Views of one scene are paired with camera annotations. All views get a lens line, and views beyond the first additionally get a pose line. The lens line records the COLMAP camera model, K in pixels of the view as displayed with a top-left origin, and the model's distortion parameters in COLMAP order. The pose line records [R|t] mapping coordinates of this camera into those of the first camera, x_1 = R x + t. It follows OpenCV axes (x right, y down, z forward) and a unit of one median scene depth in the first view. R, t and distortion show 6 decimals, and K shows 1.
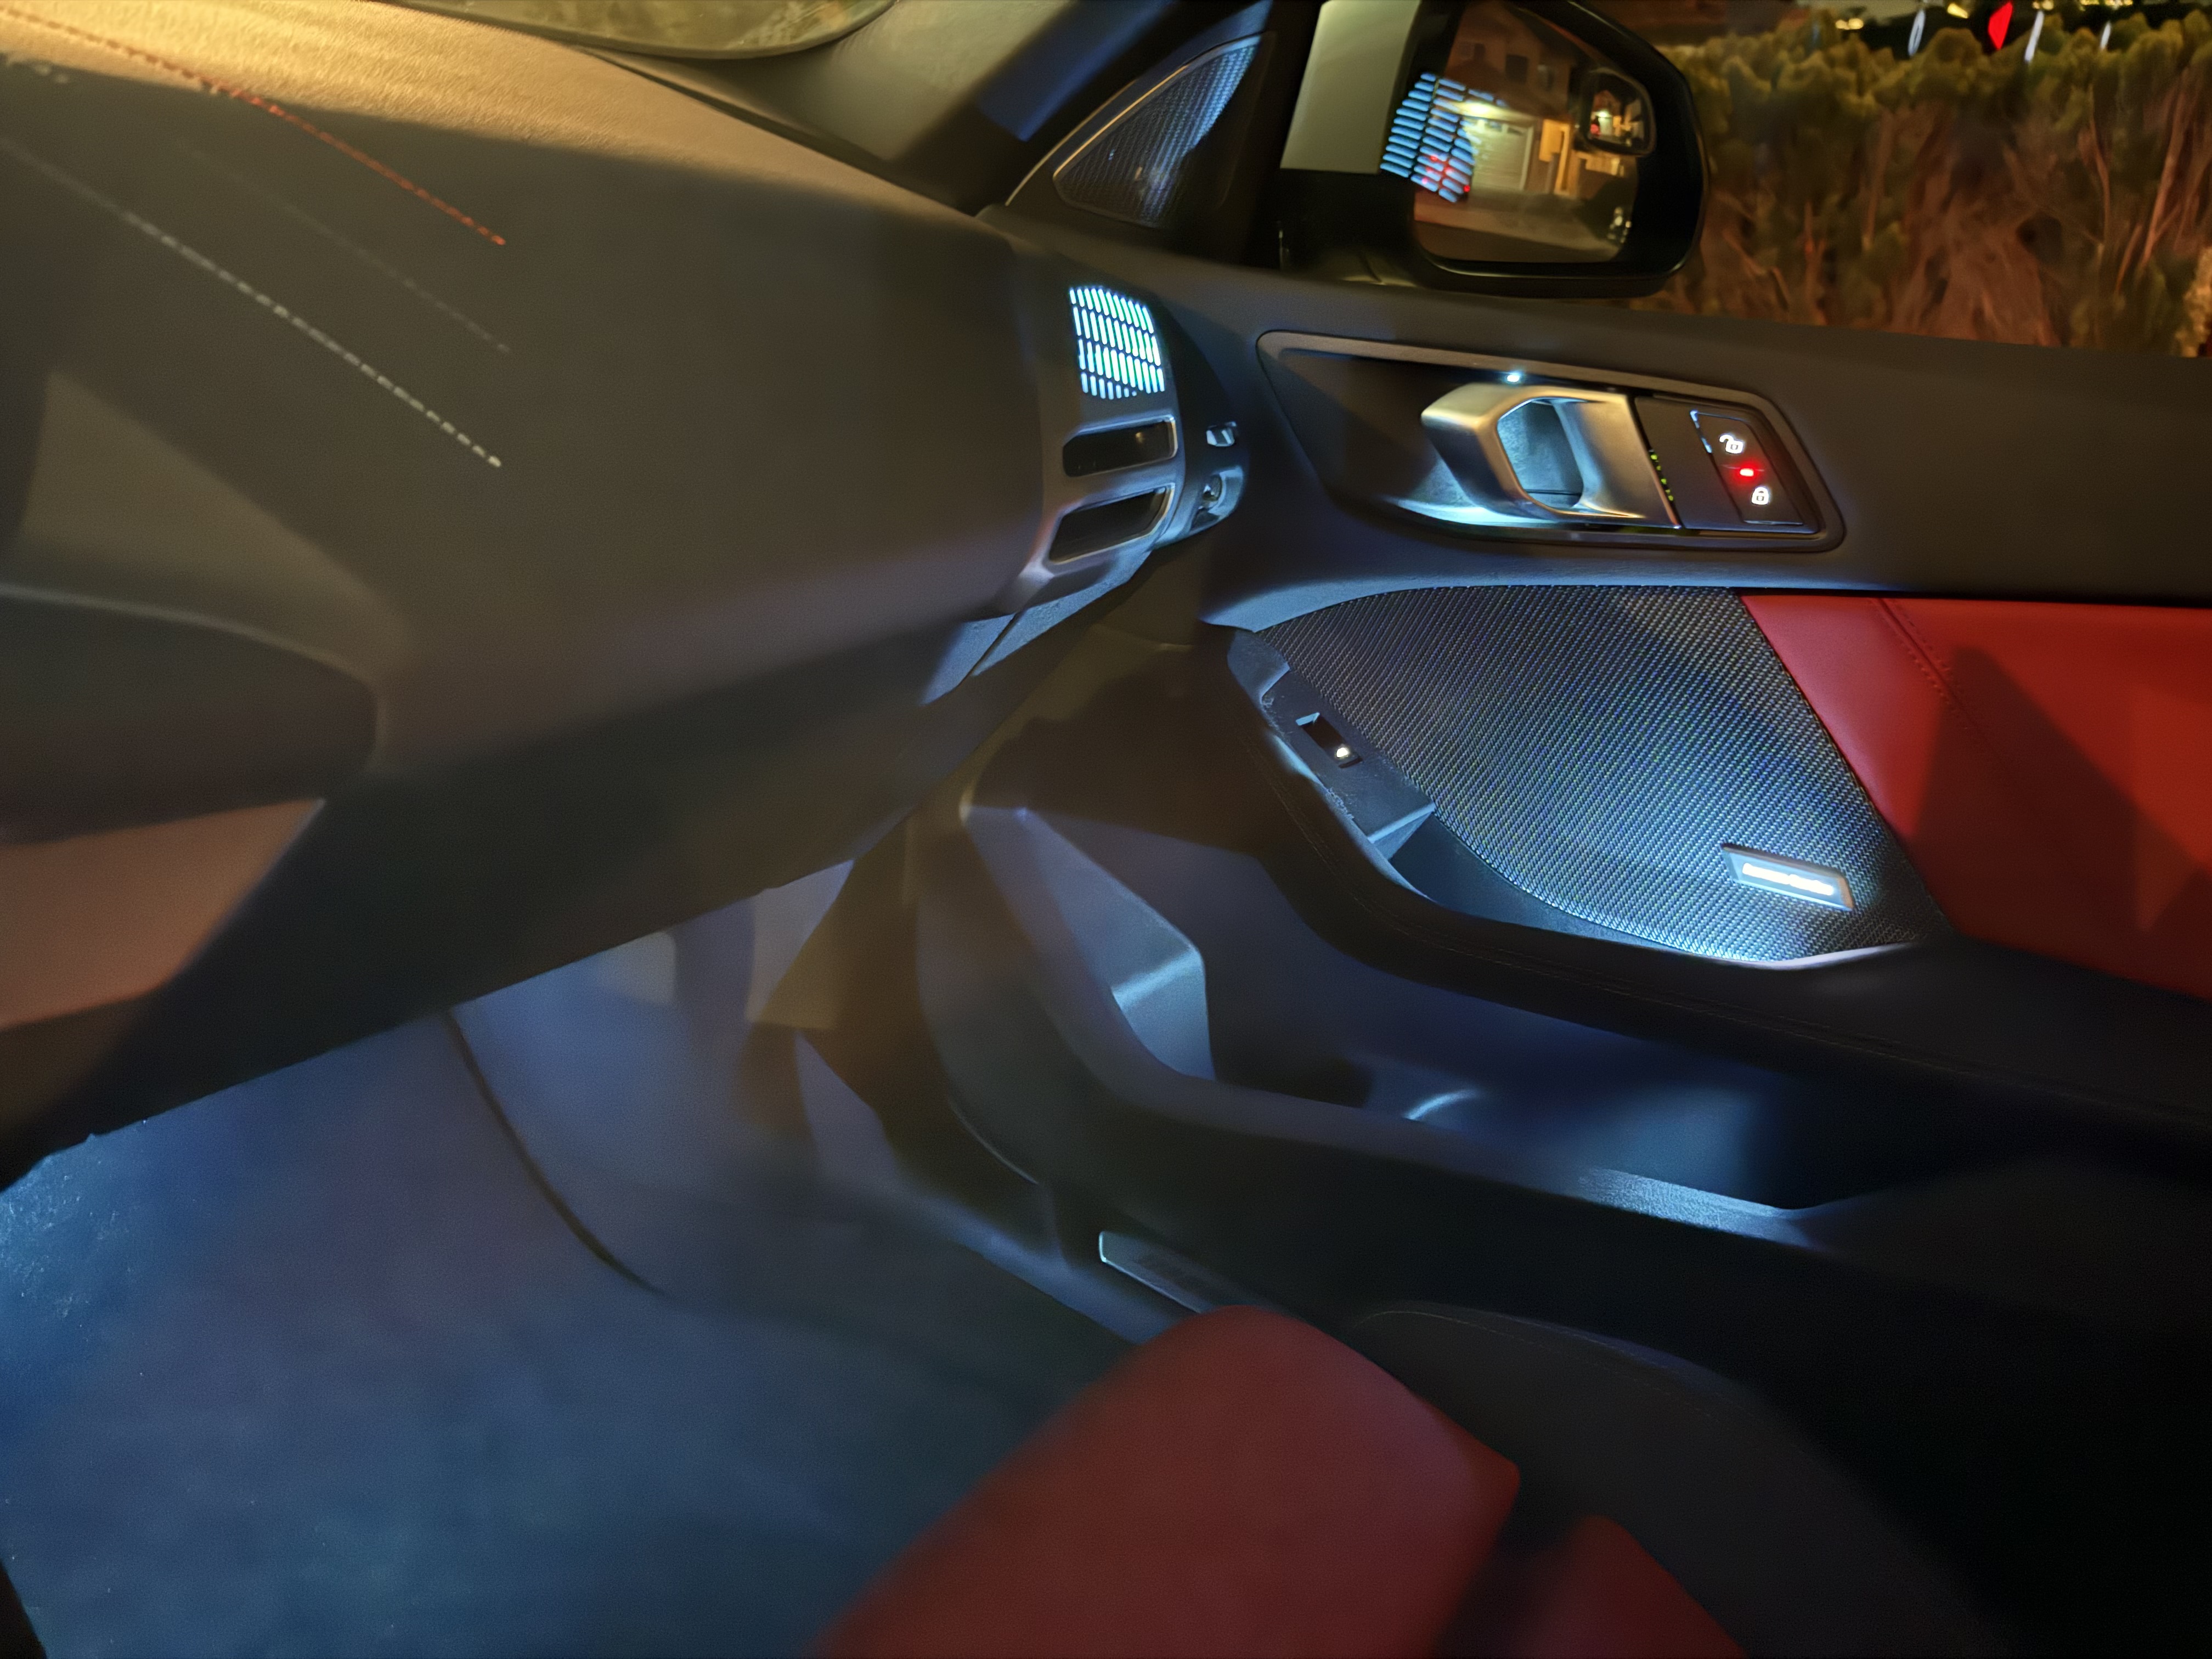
lens RADIAL K [[1544.7, 0, 1103.7], [0, 1544.7, 814.2], [0, 0, 1]] dist [0.002060, -0.005010]
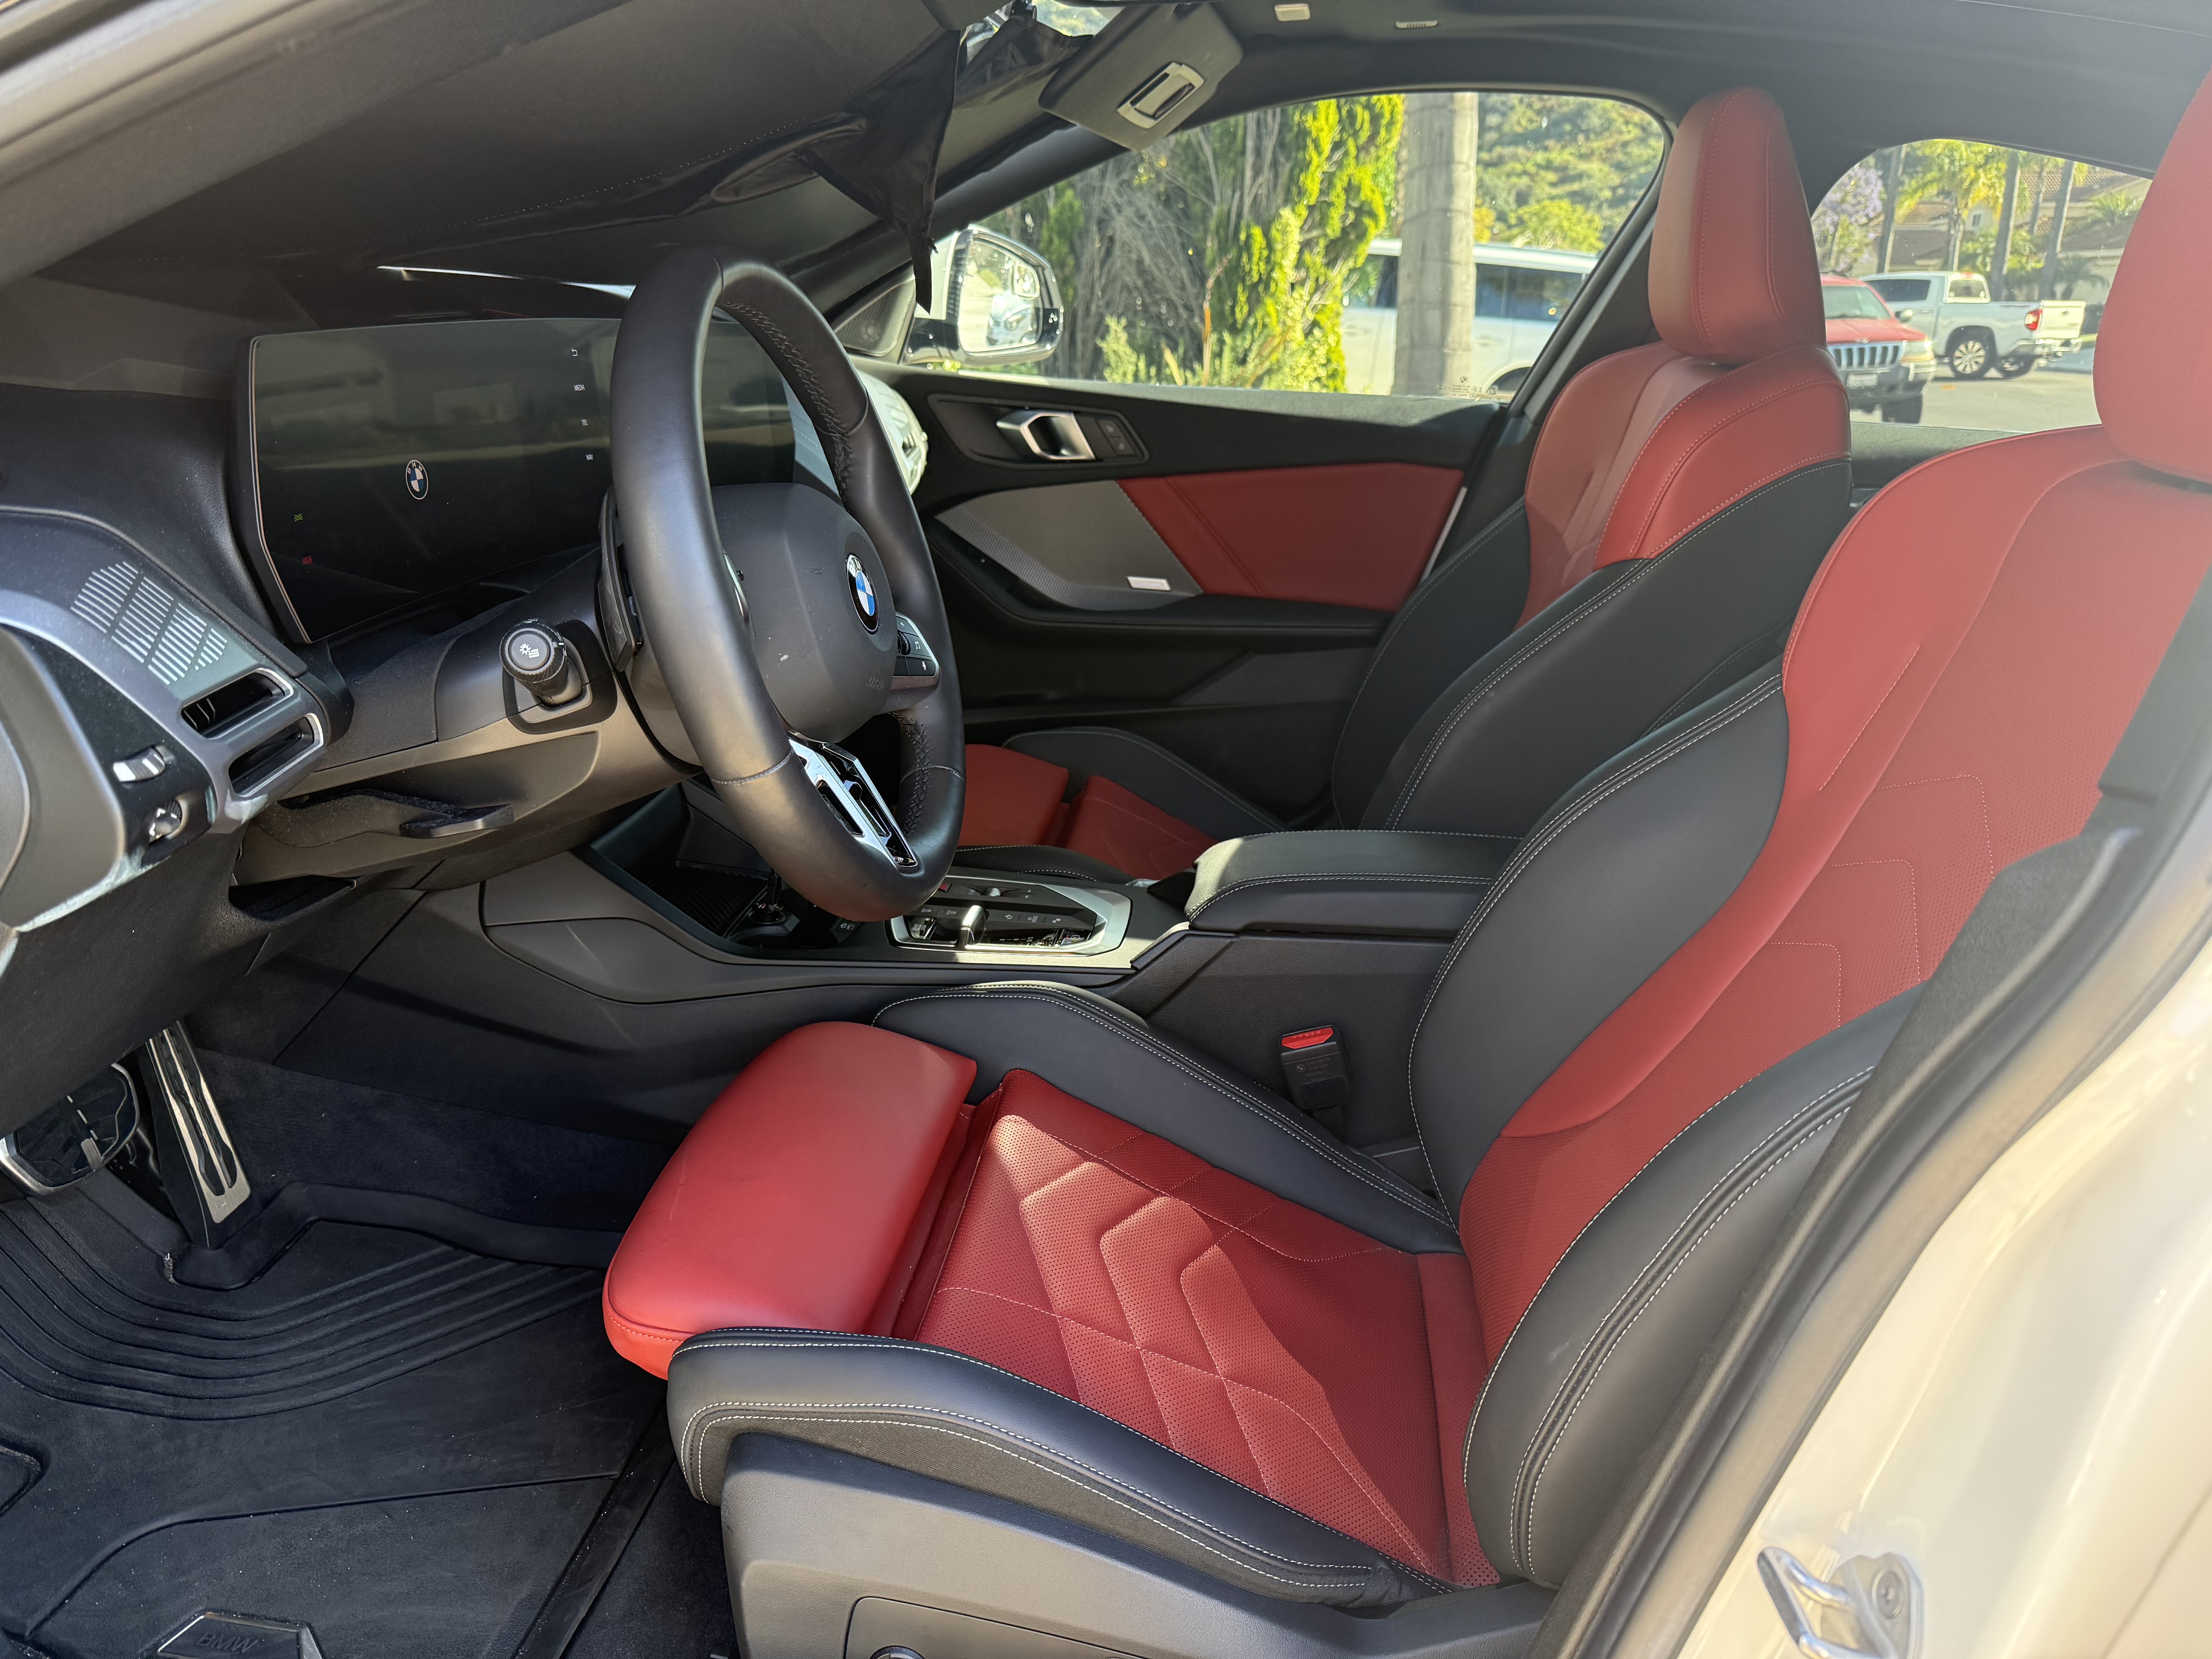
lens RADIAL K [[1544.7, 0, 1101.5], [0, 1544.7, 830.8], [0, 0, 1]] dist [0.002060, -0.005010]
pose [[0.888841, -0.185229, 0.419109, -0.079948], [0.165048, 0.982679, 0.084272, 0.021480], [-0.427459, -0.005732, 0.904017, -0.135275]]
